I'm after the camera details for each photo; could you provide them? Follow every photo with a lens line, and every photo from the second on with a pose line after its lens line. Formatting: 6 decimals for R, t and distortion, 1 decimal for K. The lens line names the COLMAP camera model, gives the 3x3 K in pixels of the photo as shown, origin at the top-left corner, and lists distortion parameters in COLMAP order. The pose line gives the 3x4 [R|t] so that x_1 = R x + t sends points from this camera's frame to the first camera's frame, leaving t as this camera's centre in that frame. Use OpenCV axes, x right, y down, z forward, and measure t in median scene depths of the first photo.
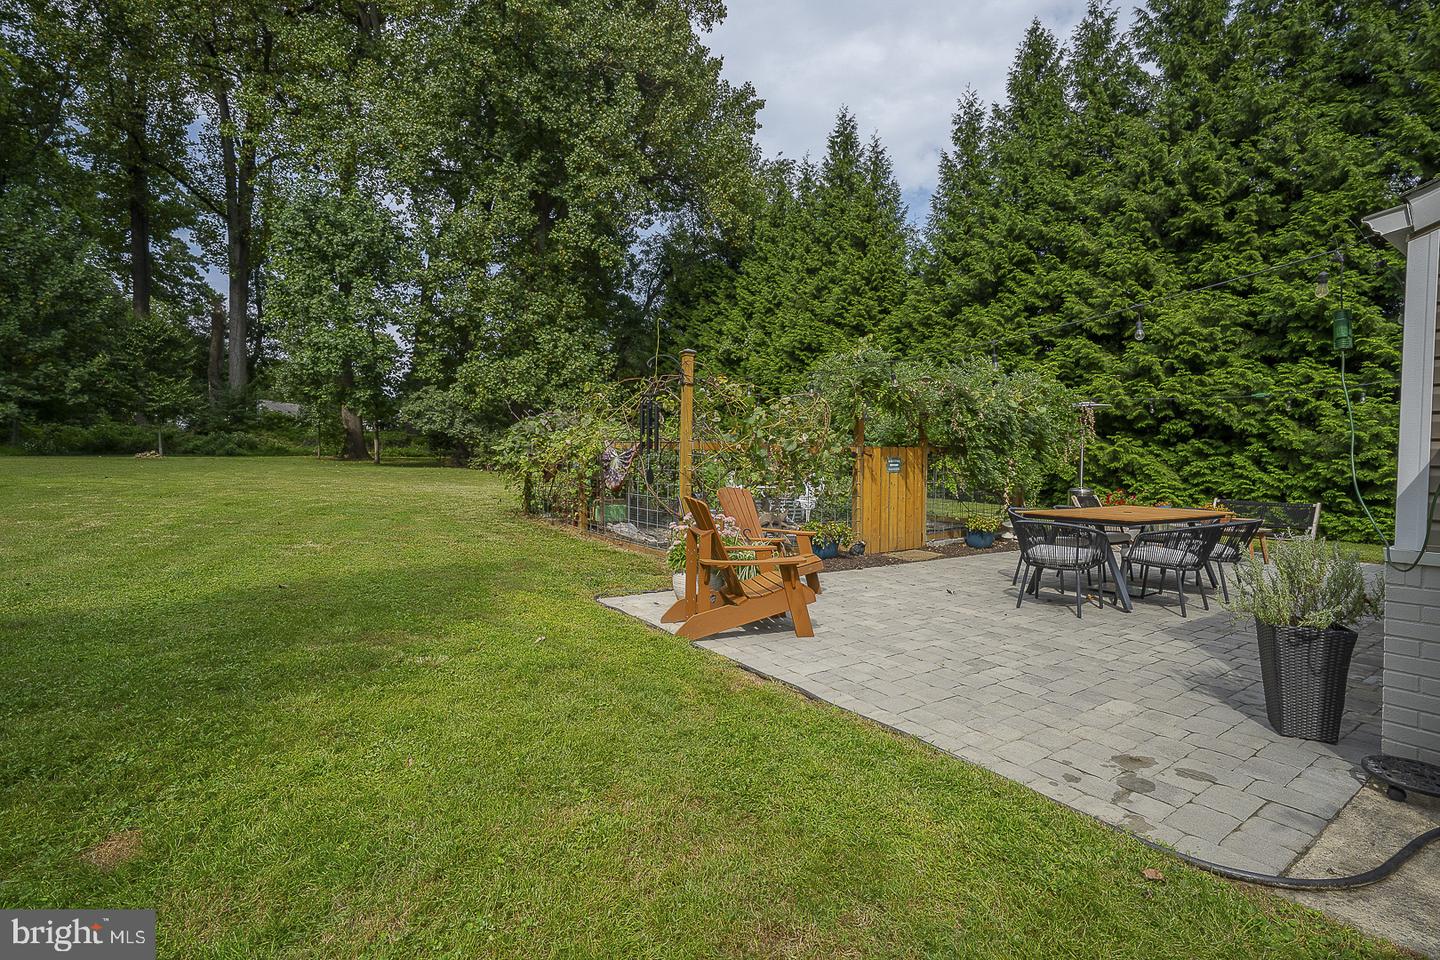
lens RADIAL K [[664.2, 0, 729.7], [0, 664.2, 473.1], [0, 0, 1]] dist [0.002448, 0.000550]
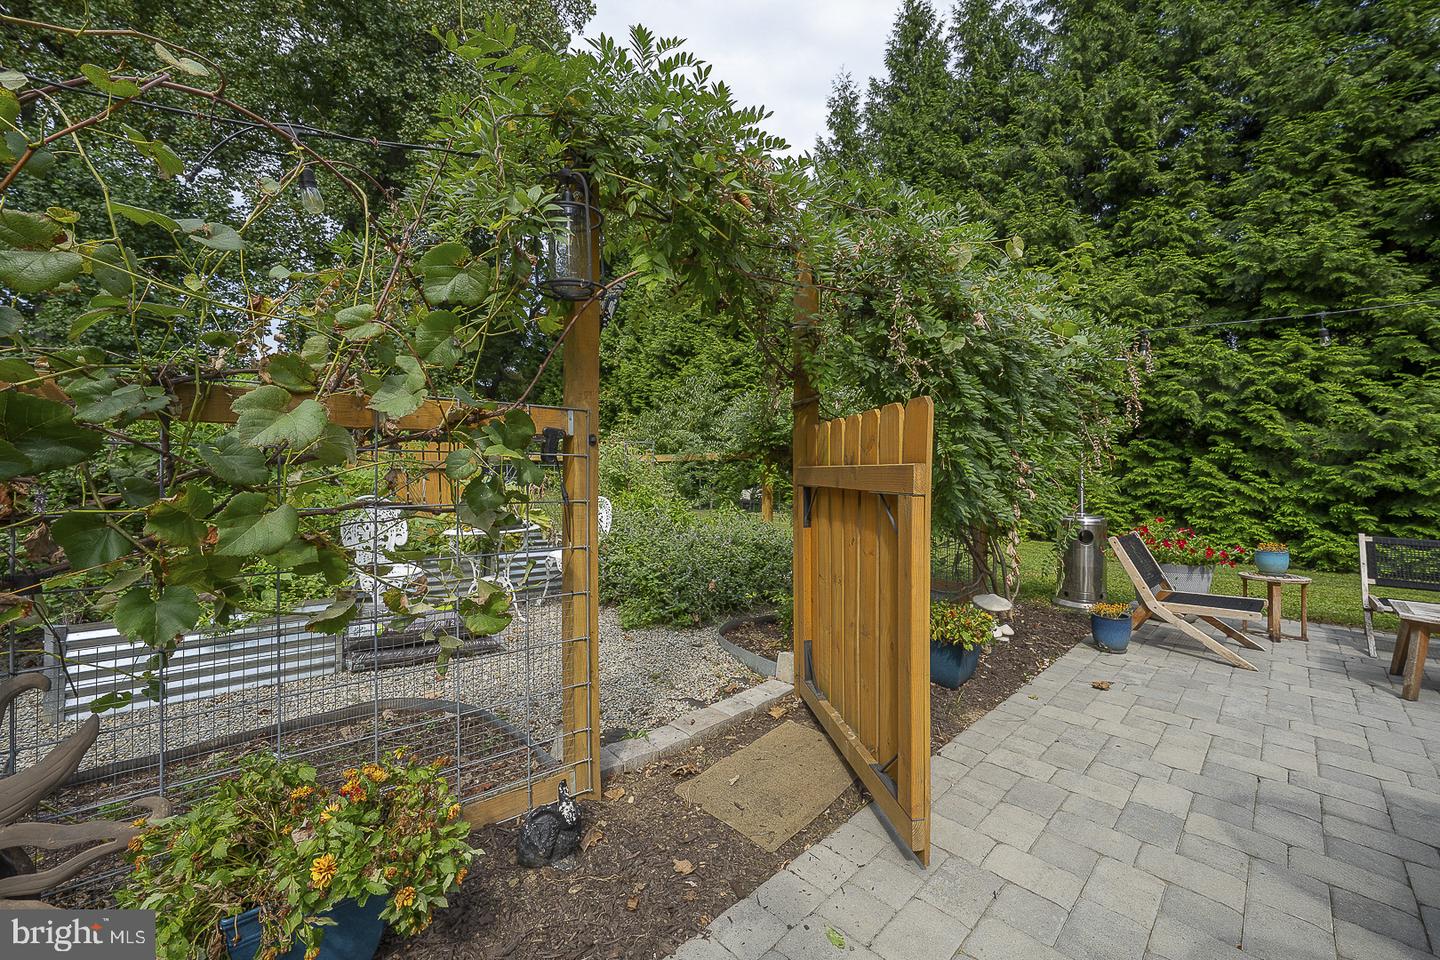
lens RADIAL K [[554.0, 0, 724.3], [0, 554.0, 476.3], [0, 0, 1]] dist [-0.024574, 0.007406]
pose [[0.989904, -0.013970, 0.141049, 0.100096], [0.016499, 0.999723, -0.016781, -0.003796], [-0.140775, 0.018939, 0.989860, 0.347181]]
